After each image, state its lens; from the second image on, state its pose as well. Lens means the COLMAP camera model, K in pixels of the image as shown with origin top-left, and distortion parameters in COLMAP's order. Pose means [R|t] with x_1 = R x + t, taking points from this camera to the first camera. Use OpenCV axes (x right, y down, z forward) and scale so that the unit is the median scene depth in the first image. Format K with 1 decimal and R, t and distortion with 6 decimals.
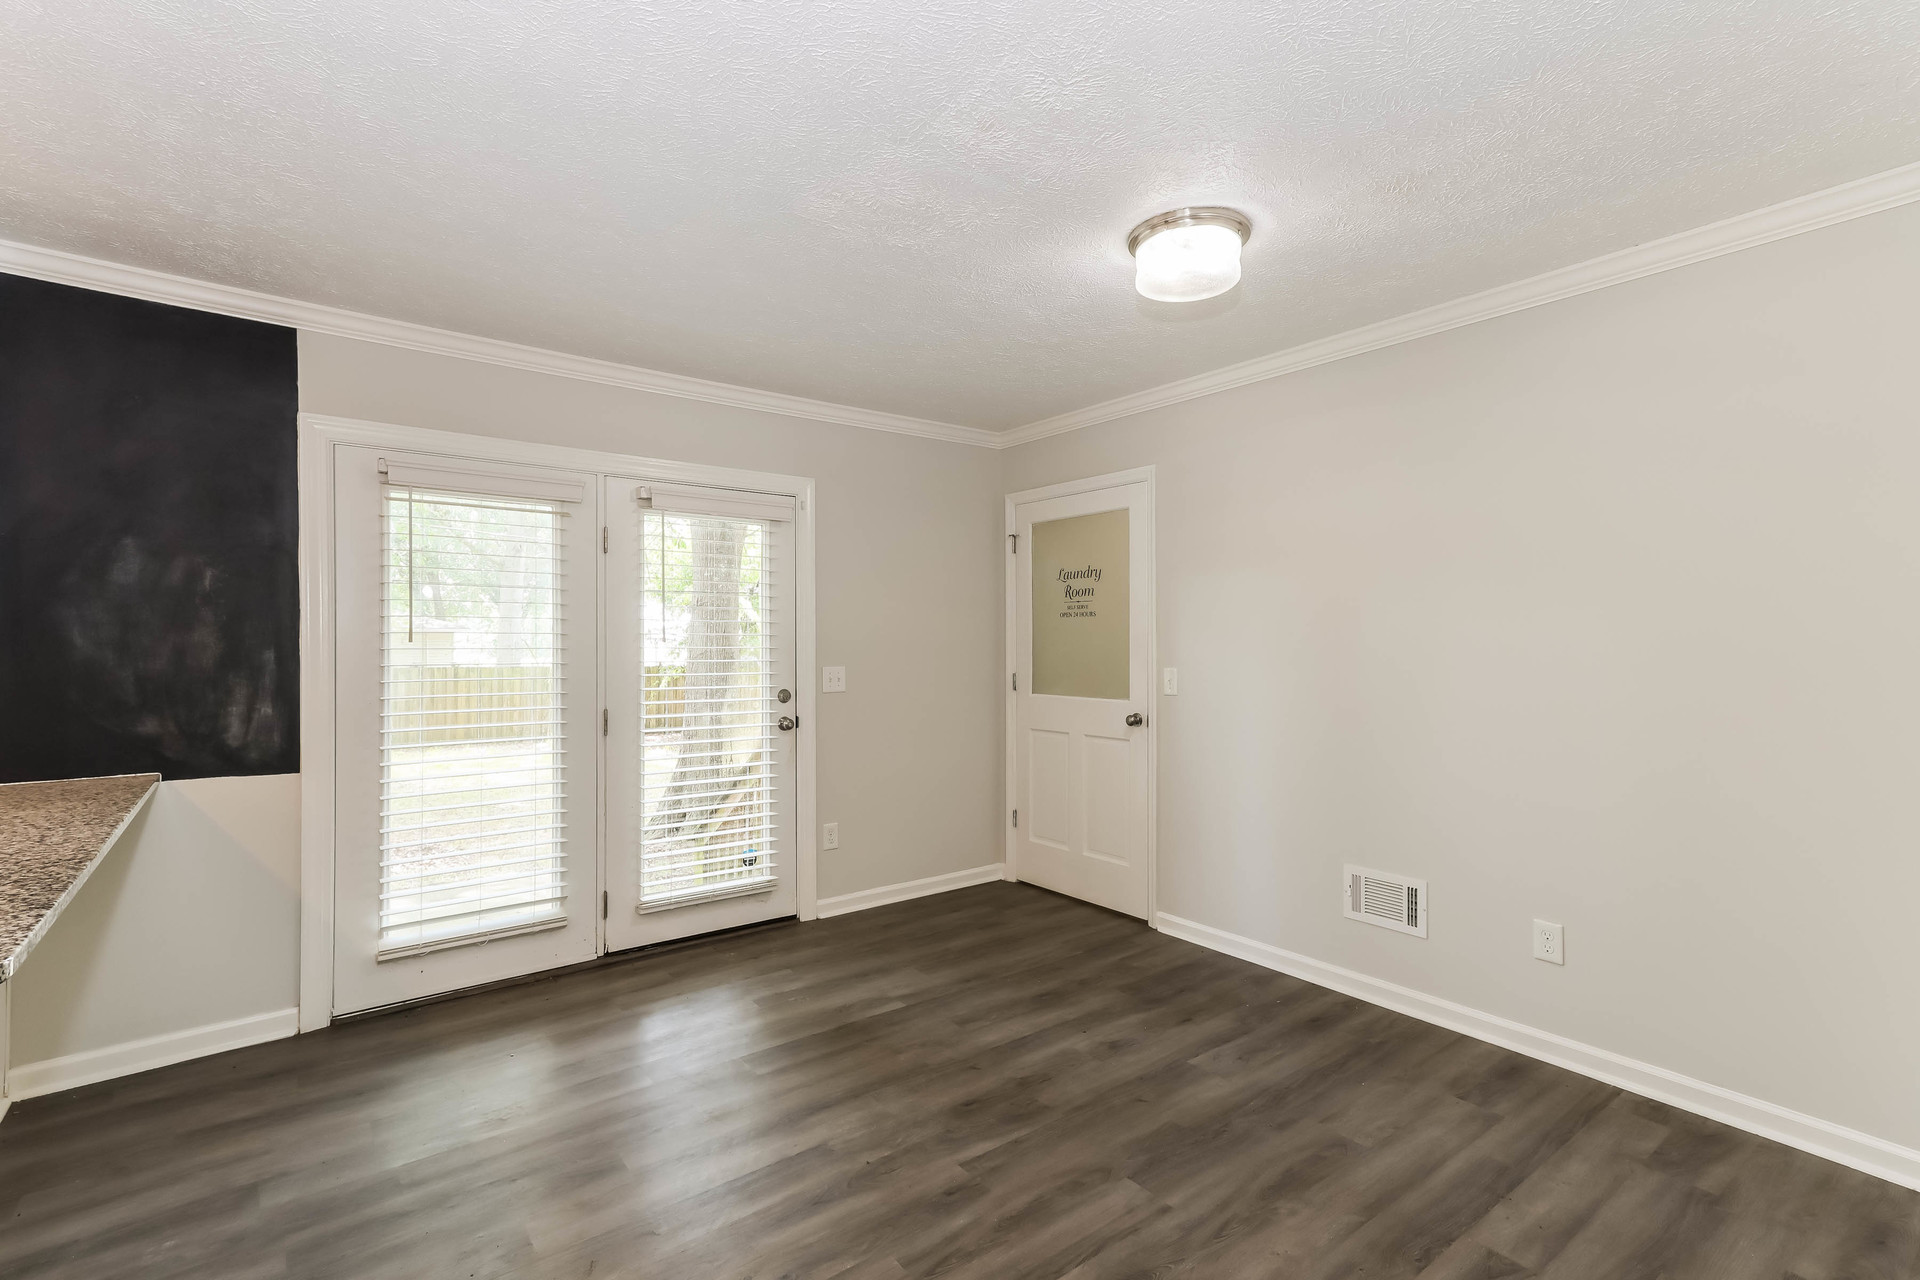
lens RADIAL K [[868.9, 0, 960.3], [0, 868.9, 639.8], [0, 0, 1]] dist [0.002023, -0.000130]
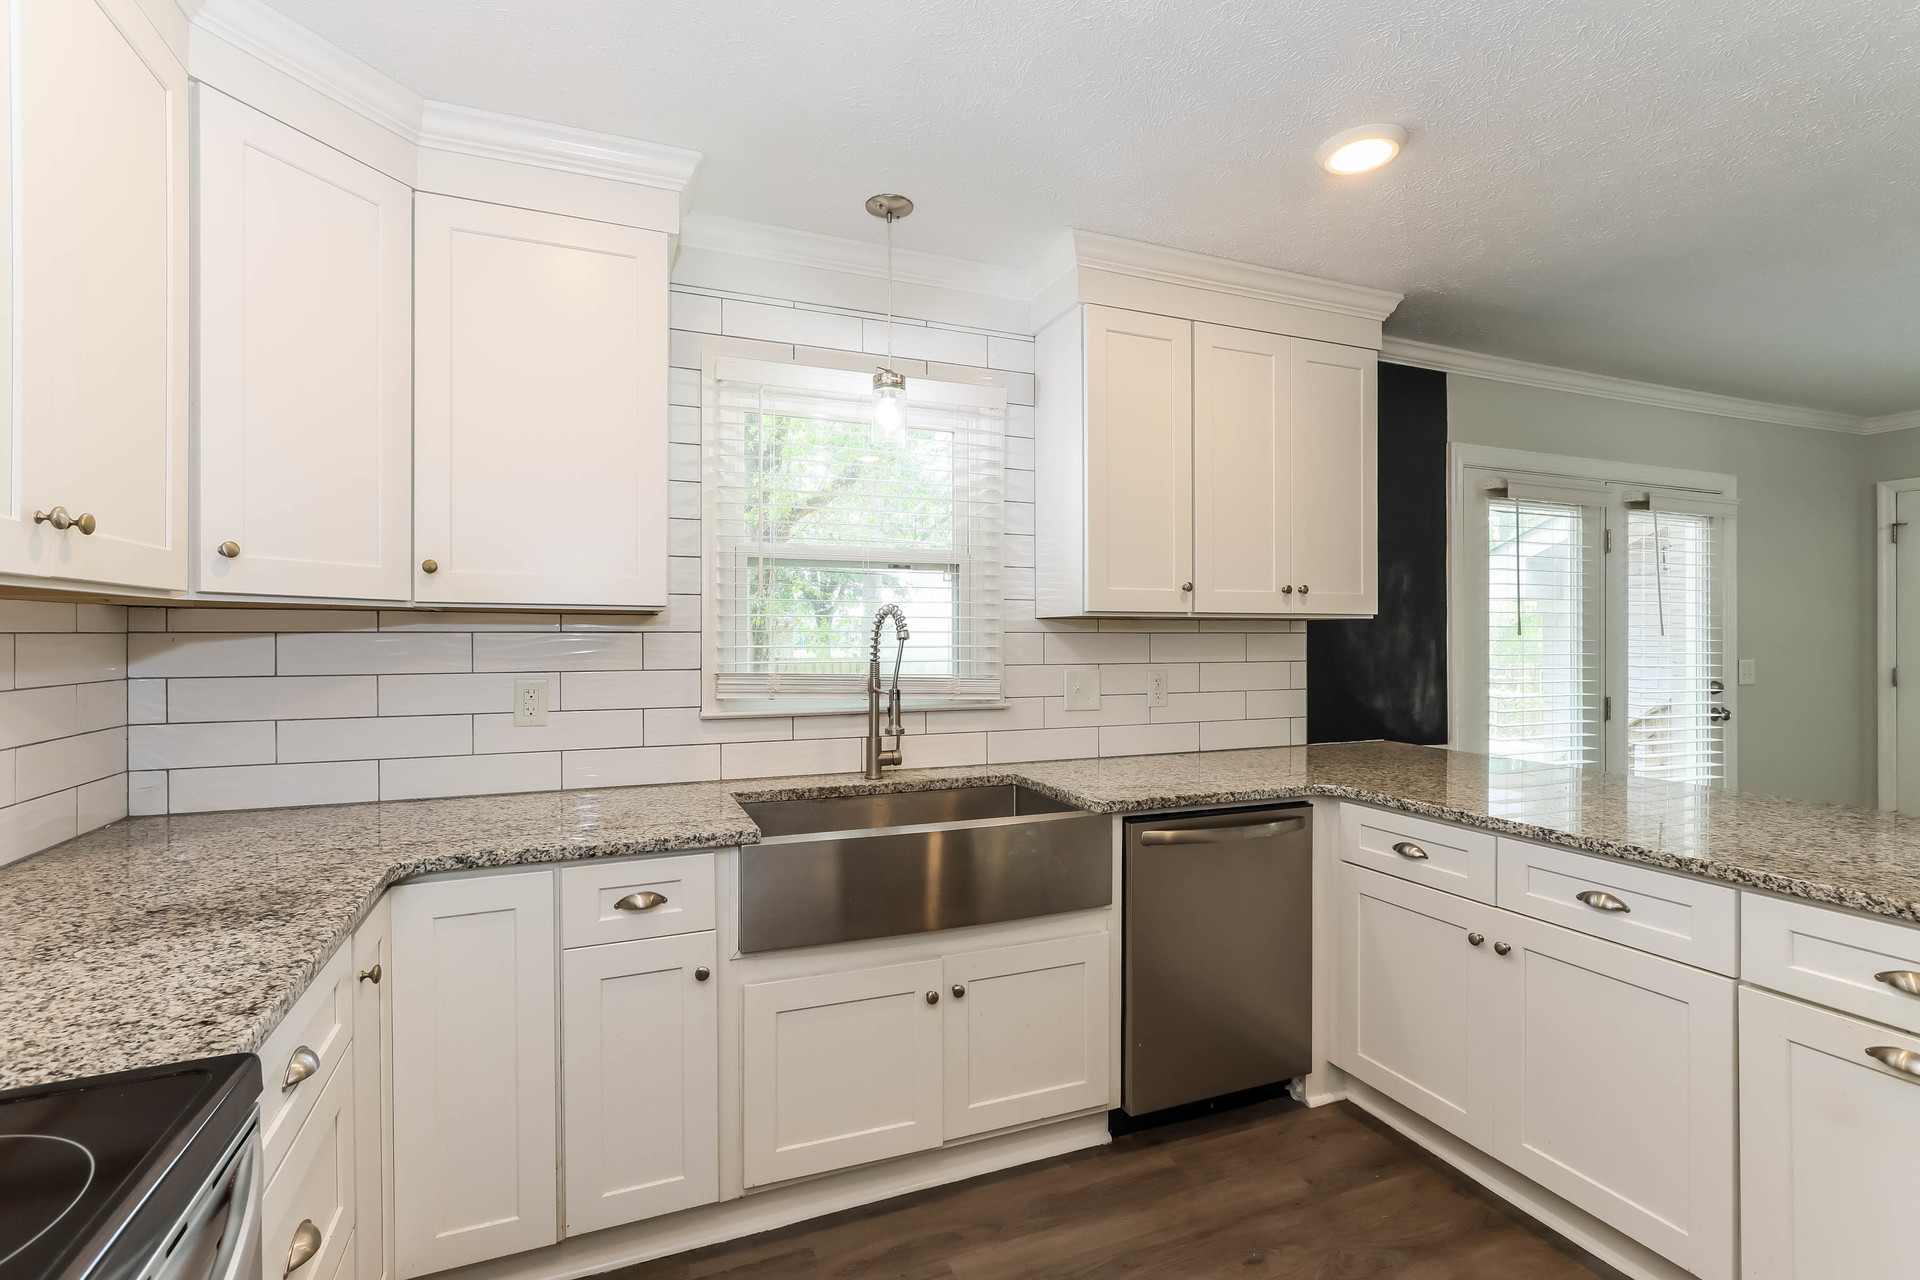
lens RADIAL K [[868.9, 0, 954.3], [0, 868.9, 646.6], [0, 0, 1]] dist [0.002023, -0.000130]
pose [[0.961246, 0.001519, -0.275688, -0.964167], [0.001491, 0.999942, 0.010709, 0.004393], [0.275688, -0.010705, 0.961188, -0.296088]]
